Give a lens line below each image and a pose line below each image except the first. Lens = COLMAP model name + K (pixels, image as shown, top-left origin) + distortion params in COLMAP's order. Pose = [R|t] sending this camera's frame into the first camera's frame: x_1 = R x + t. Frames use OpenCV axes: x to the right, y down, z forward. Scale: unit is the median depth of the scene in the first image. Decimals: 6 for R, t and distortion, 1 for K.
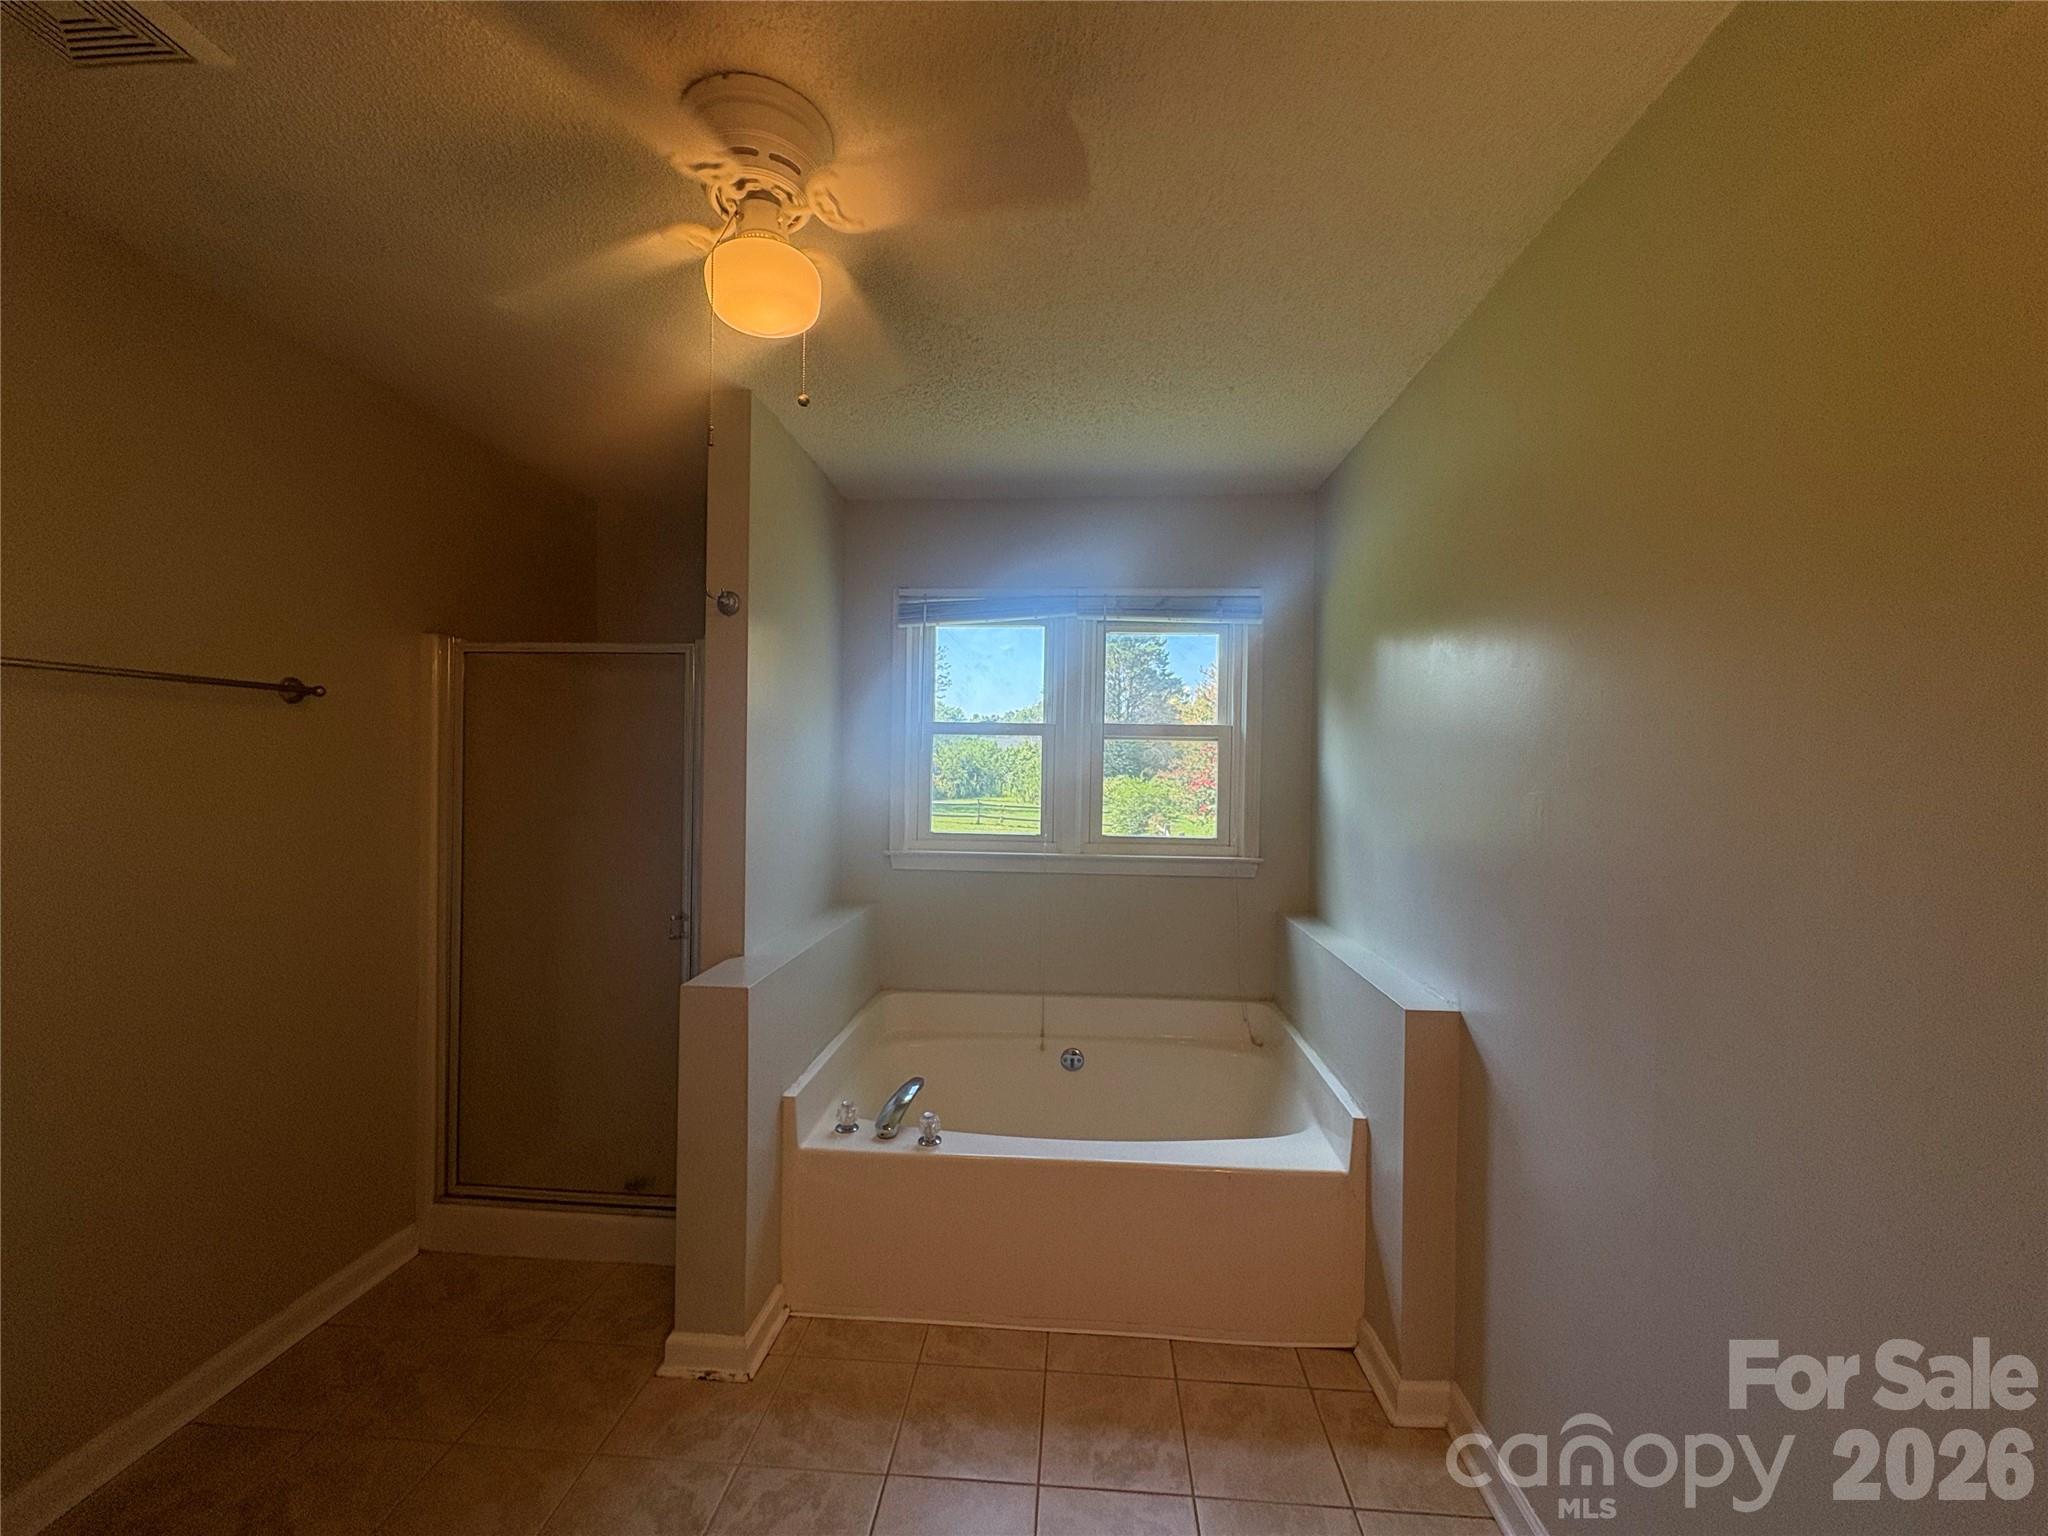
lens RADIAL K [[814.7, 0, 1022.5], [0, 814.7, 766.7], [0, 0, 1]] dist [0.002124, 0.000380]
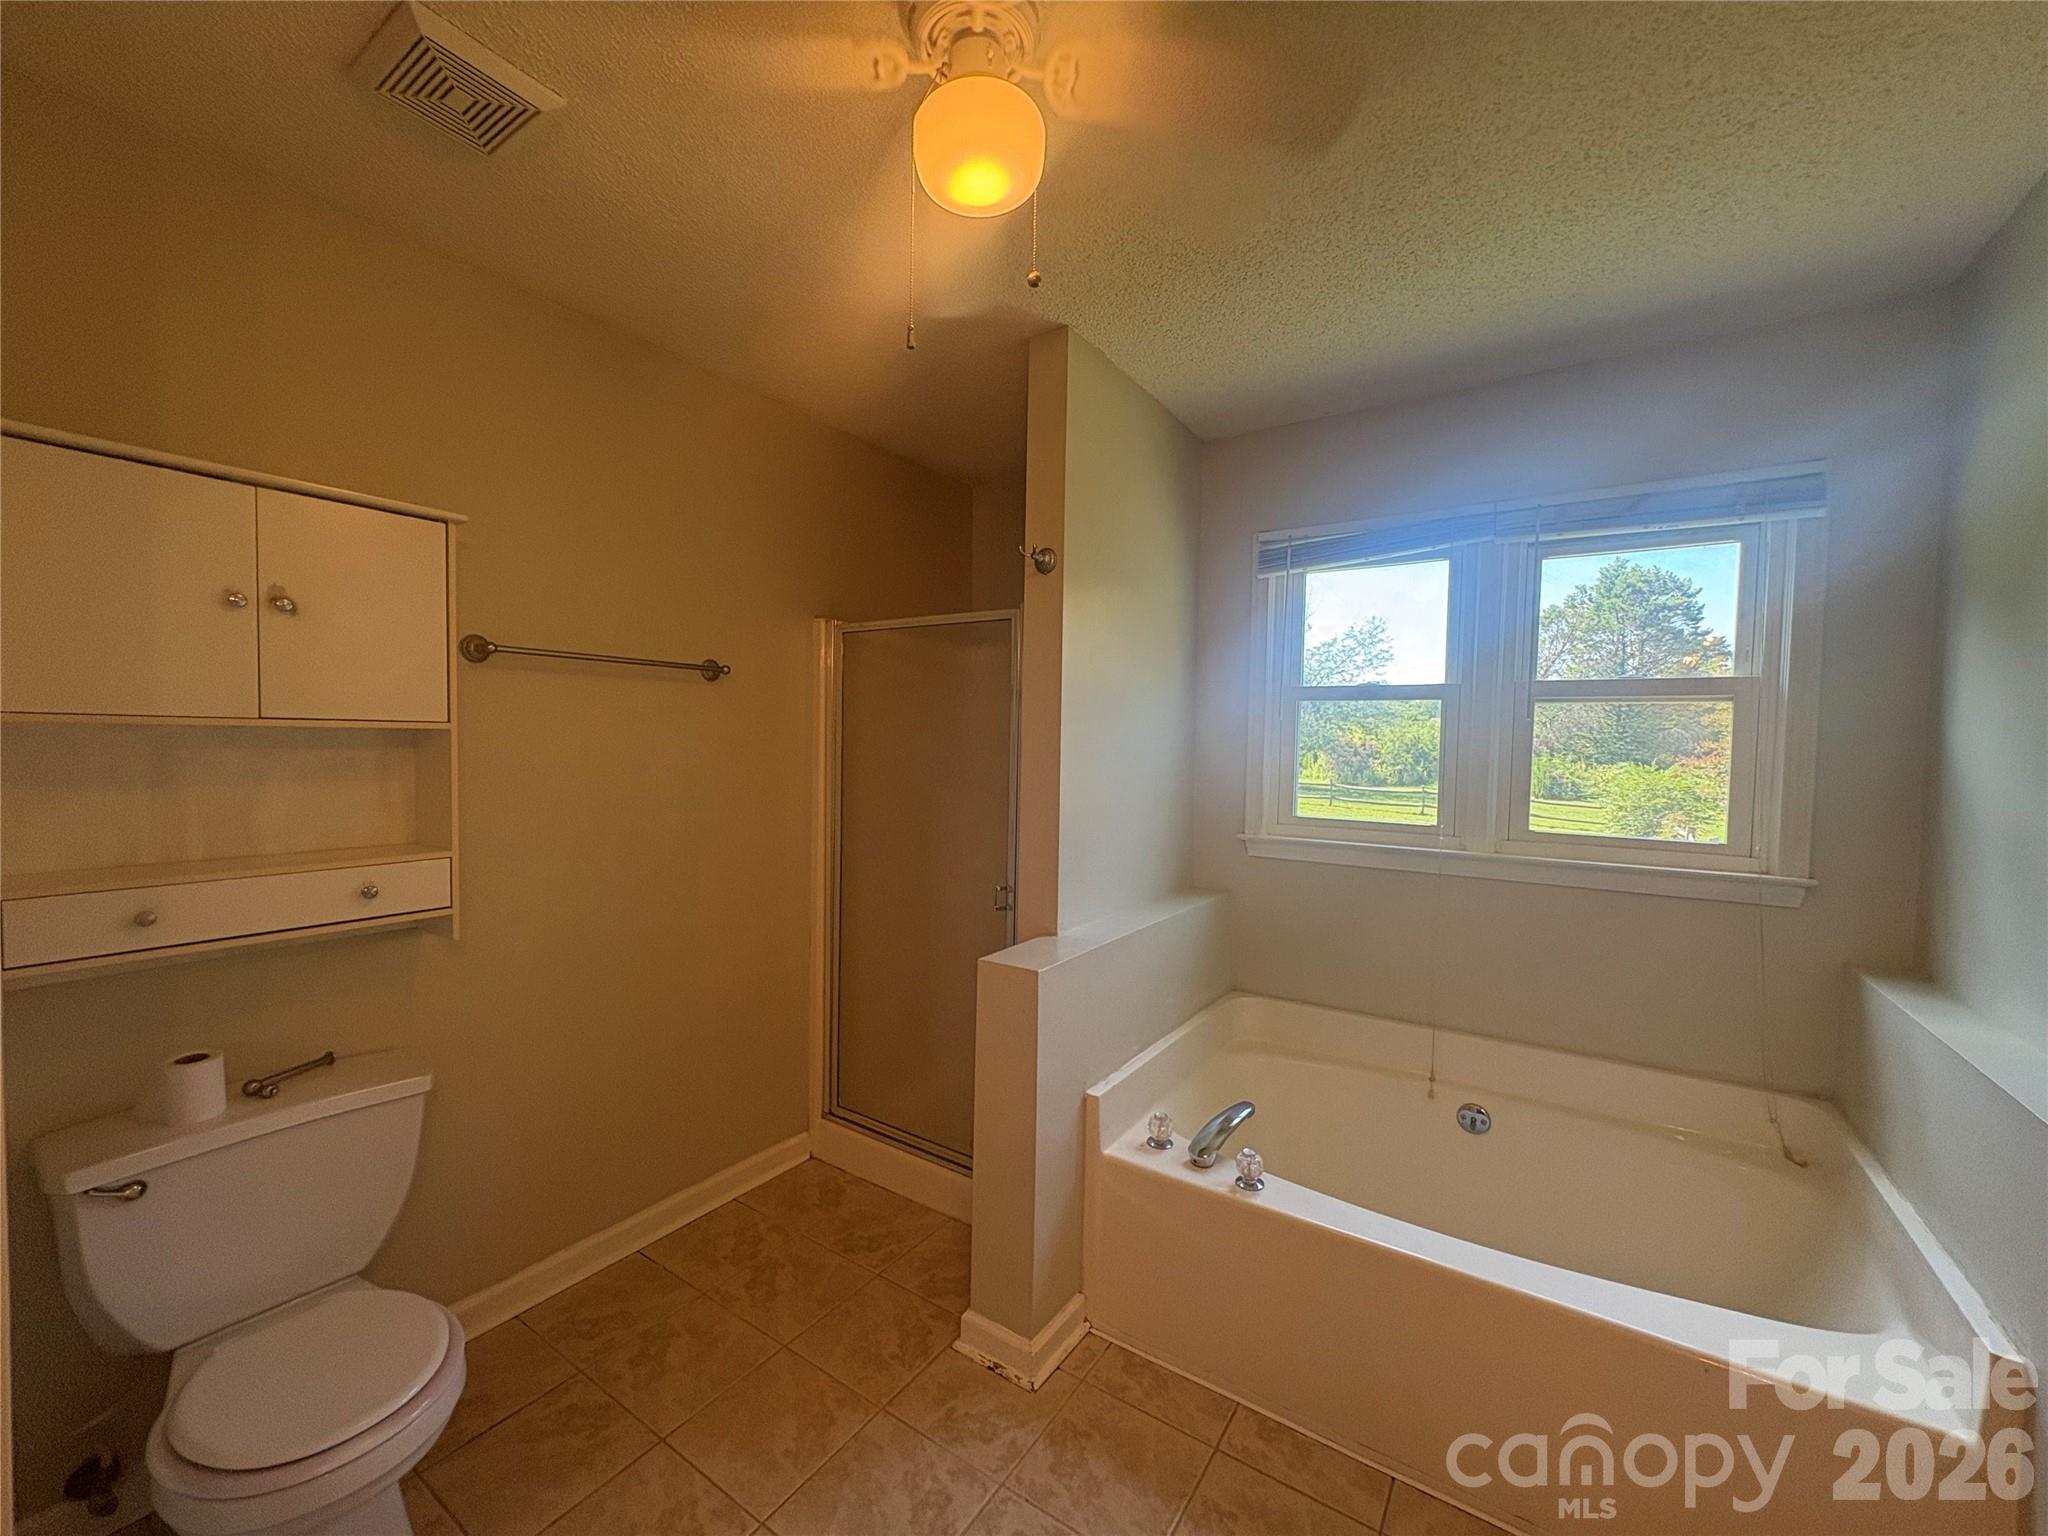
lens RADIAL K [[814.7, 0, 1023.8], [0, 814.7, 768.0], [0, 0, 1]] dist [0.002124, 0.000380]
pose [[0.869727, 0.018106, -0.493201, 0.081877], [-0.007114, 0.999683, 0.024154, 0.015220], [0.493482, -0.017498, 0.869580, 0.157451]]
